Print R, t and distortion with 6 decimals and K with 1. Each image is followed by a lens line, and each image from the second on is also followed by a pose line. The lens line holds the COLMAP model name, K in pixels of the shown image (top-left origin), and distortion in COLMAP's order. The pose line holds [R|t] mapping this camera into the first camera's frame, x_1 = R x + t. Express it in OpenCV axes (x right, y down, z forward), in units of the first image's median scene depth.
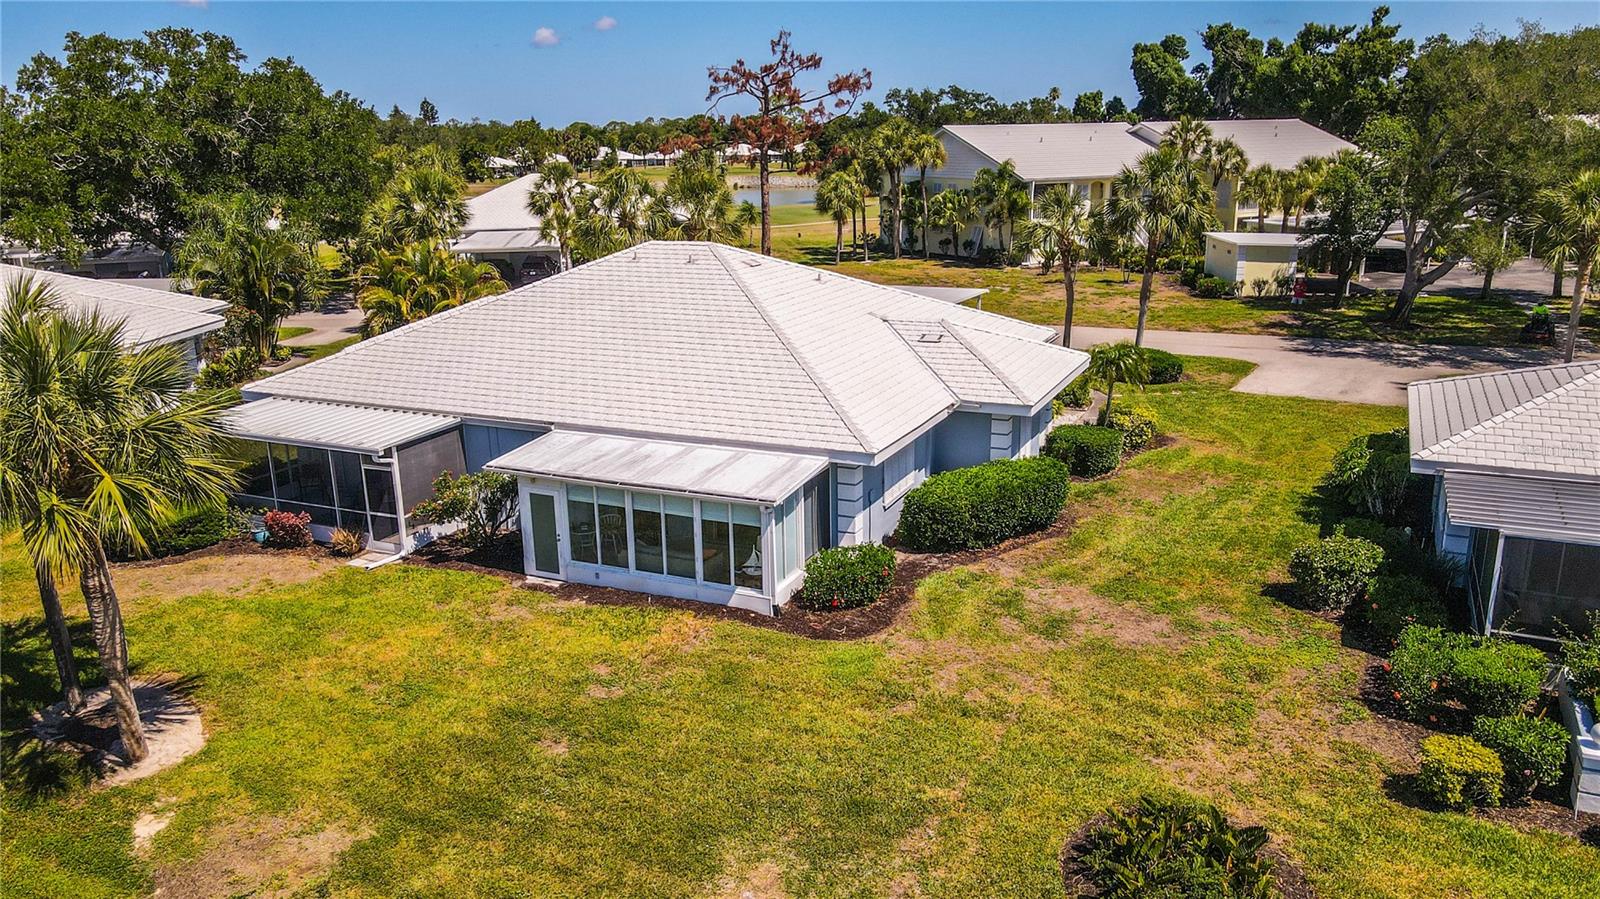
lens RADIAL K [[1185.1, 0, 800.0], [0, 1185.1, 449.5], [0, 0, 1]] dist [0.002990, 0.042817]
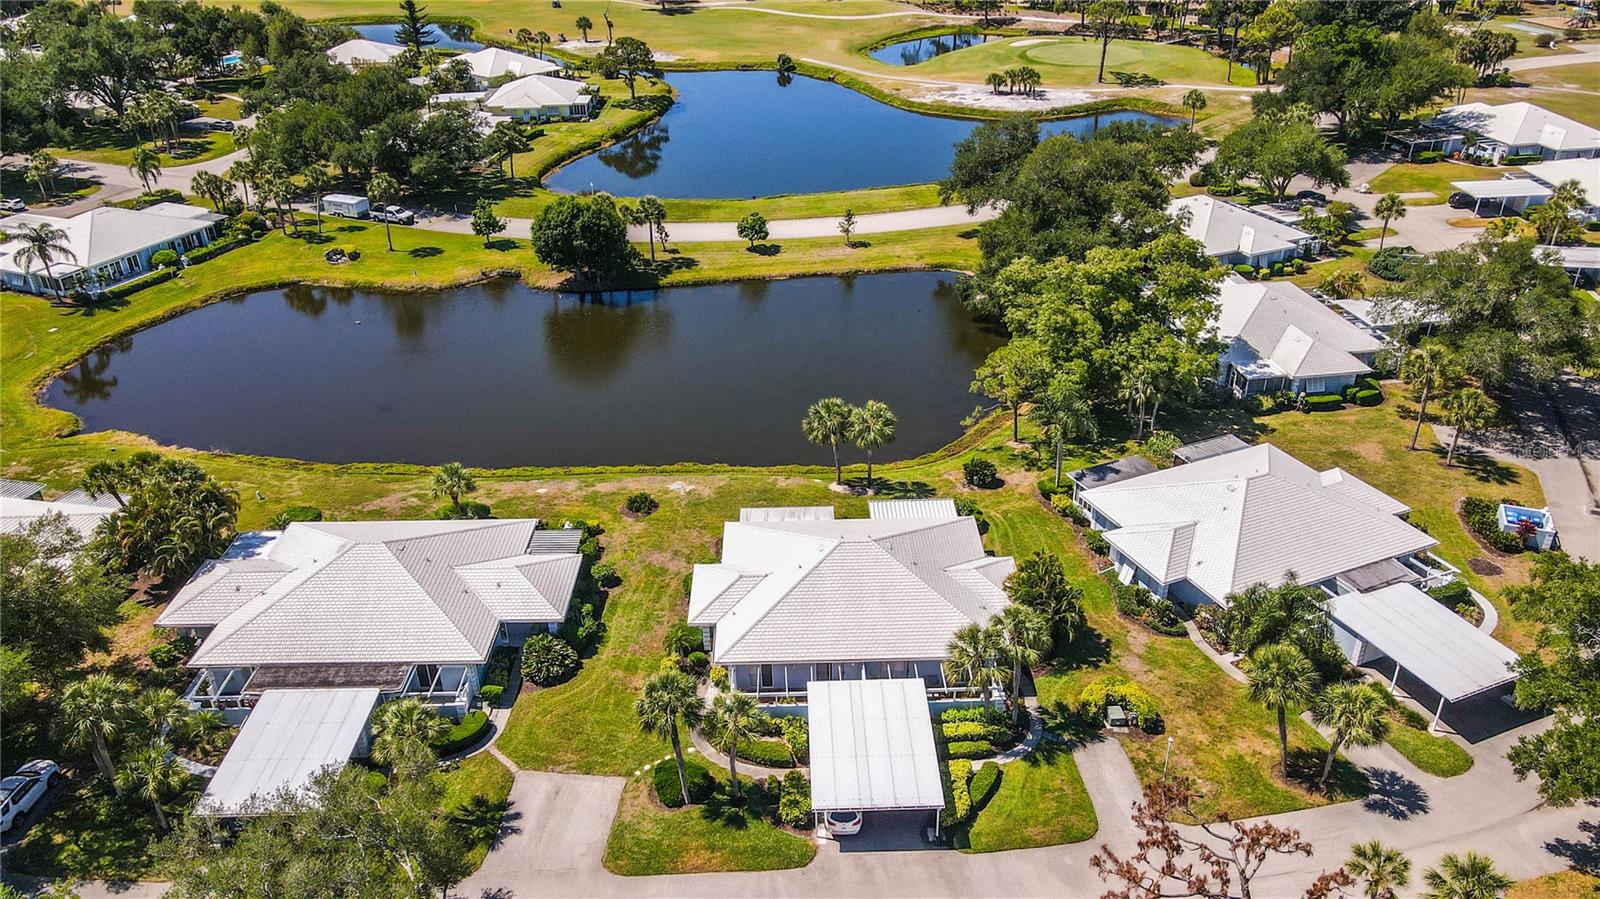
lens RADIAL K [[1190.2, 0, 800.0], [0, 1190.2, 449.5], [0, 0, 1]] dist [-0.004541, 0.040570]
pose [[-0.899161, 0.239414, -0.366320, 1.134210], [-0.080538, 0.732248, 0.676259, -2.618397], [0.430143, 0.637568, -0.639127, 3.266900]]
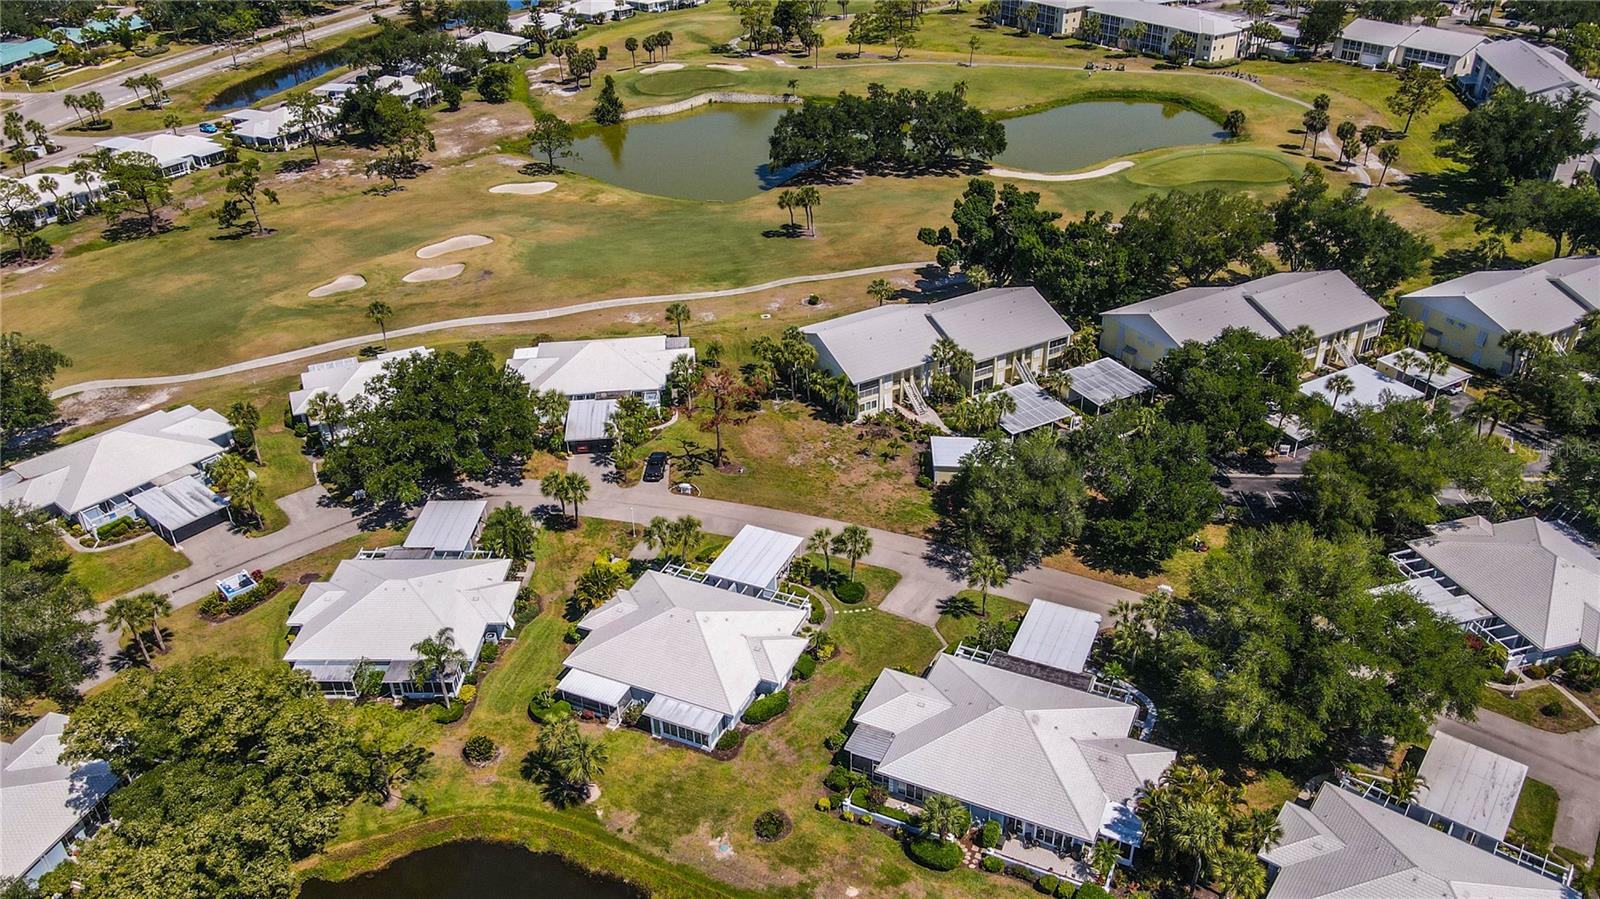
lens RADIAL K [[1190.2, 0, 800.0], [0, 1190.2, 449.5], [0, 0, 1]] dist [-0.004541, 0.040570]
pose [[0.999937, -0.008250, 0.007666, 0.283351], [0.005918, 0.964055, 0.265636, -2.118054], [-0.009582, -0.265574, 0.964043, -2.981530]]
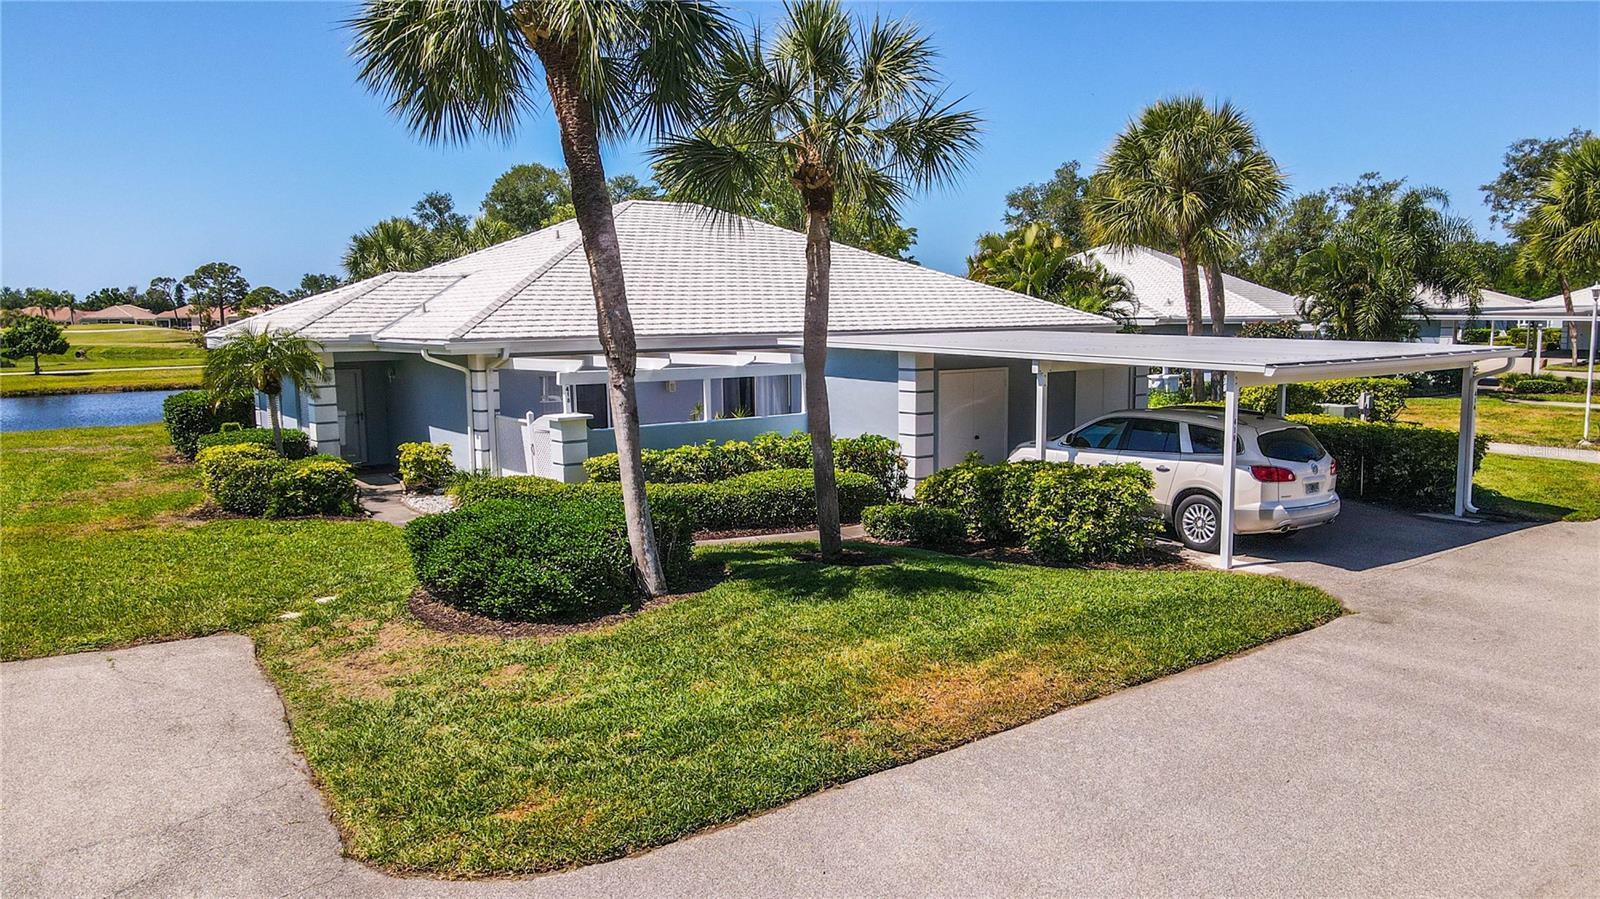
lens RADIAL K [[1190.2, 0, 800.0], [0, 1190.2, 449.5], [0, 0, 1]] dist [-0.004541, 0.040570]
pose [[-0.468809, 0.136894, -0.872627, 0.989894], [-0.218463, 0.939255, 0.264714, -0.368636], [0.855857, 0.314737, -0.410425, 2.182240]]
